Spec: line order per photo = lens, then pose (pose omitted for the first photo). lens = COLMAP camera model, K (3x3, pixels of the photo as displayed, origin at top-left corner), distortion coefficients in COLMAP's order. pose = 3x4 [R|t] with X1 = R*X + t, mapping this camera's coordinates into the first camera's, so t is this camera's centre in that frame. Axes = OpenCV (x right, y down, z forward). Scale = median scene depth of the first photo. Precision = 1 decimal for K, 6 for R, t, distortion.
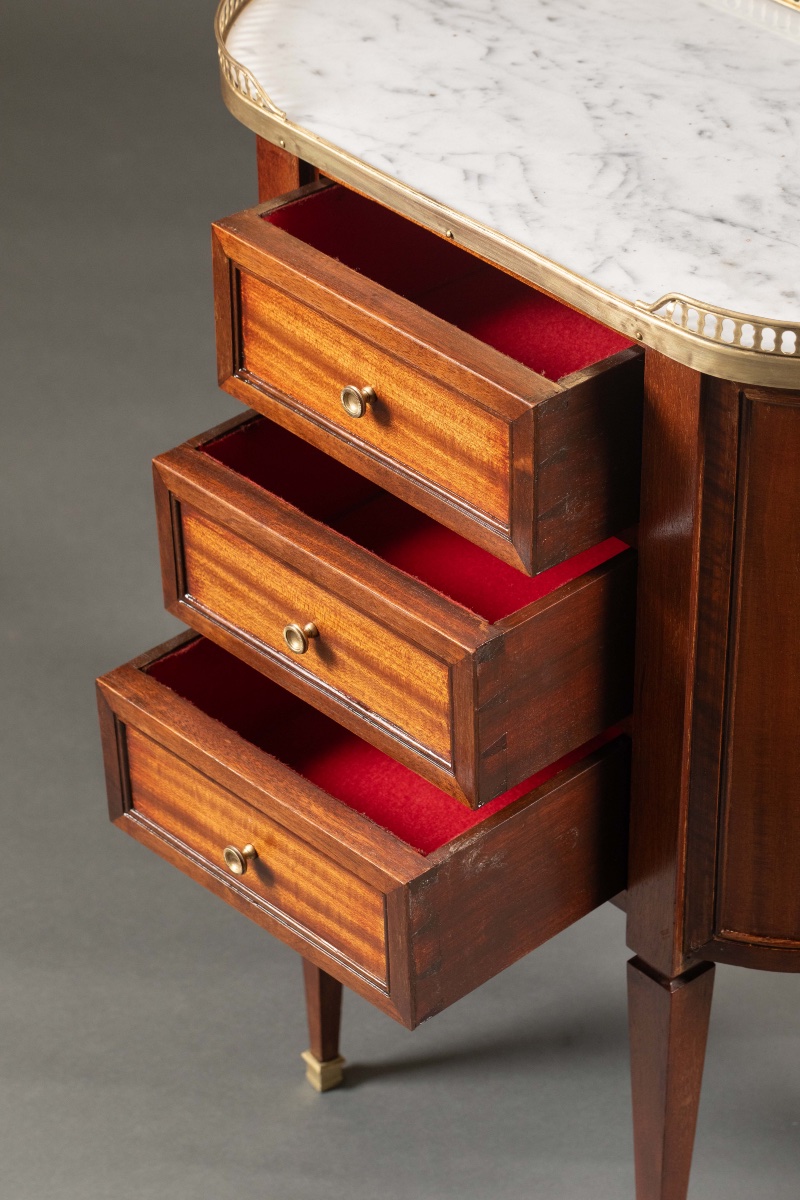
lens RADIAL K [[3491.2, 0, 425.6], [0, 3491.2, 600.1], [0, 0, 1]] dist [0.146500, 0.000000]
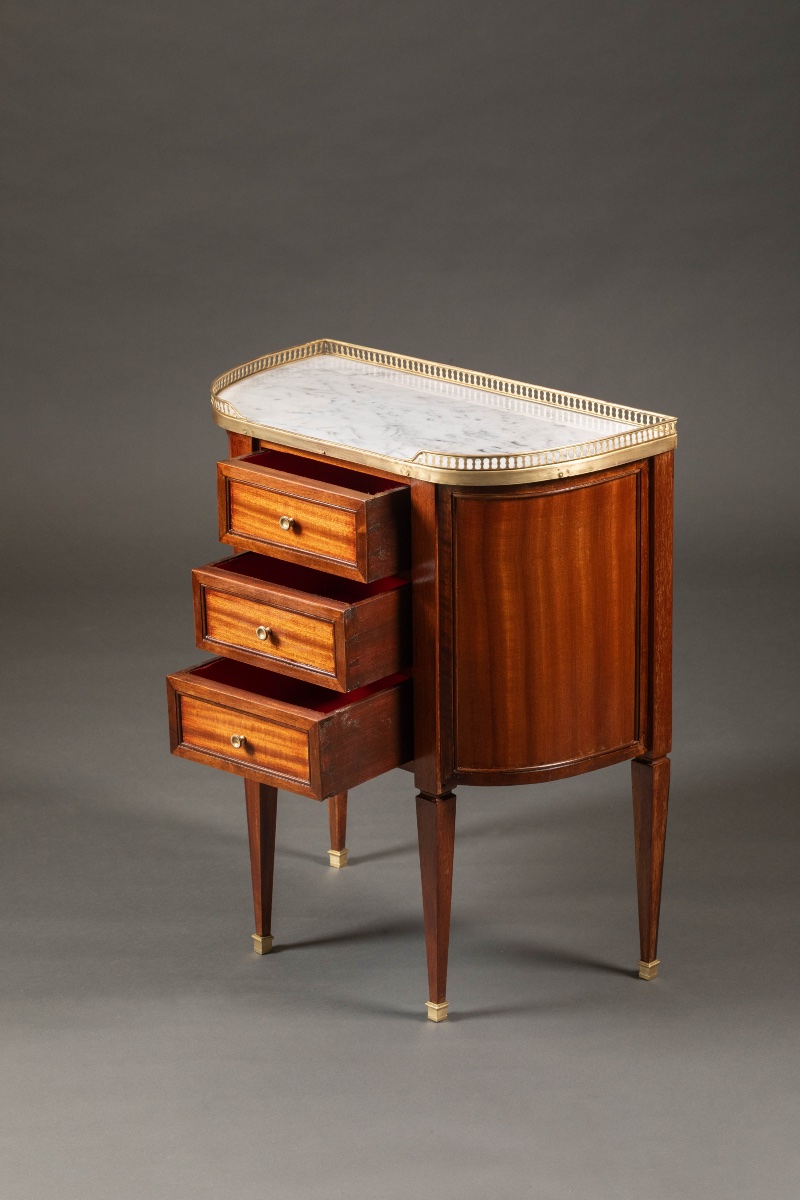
lens RADIAL K [[3491.2, 0, 404.2], [0, 3491.2, 596.1], [0, 0, 1]] dist [0.146500, 0.000000]
pose [[0.996288, -0.032010, 0.079909, -0.125012], [0.053568, 0.957197, -0.284437, 0.633290], [-0.067384, 0.287662, 0.955359, -1.163882]]
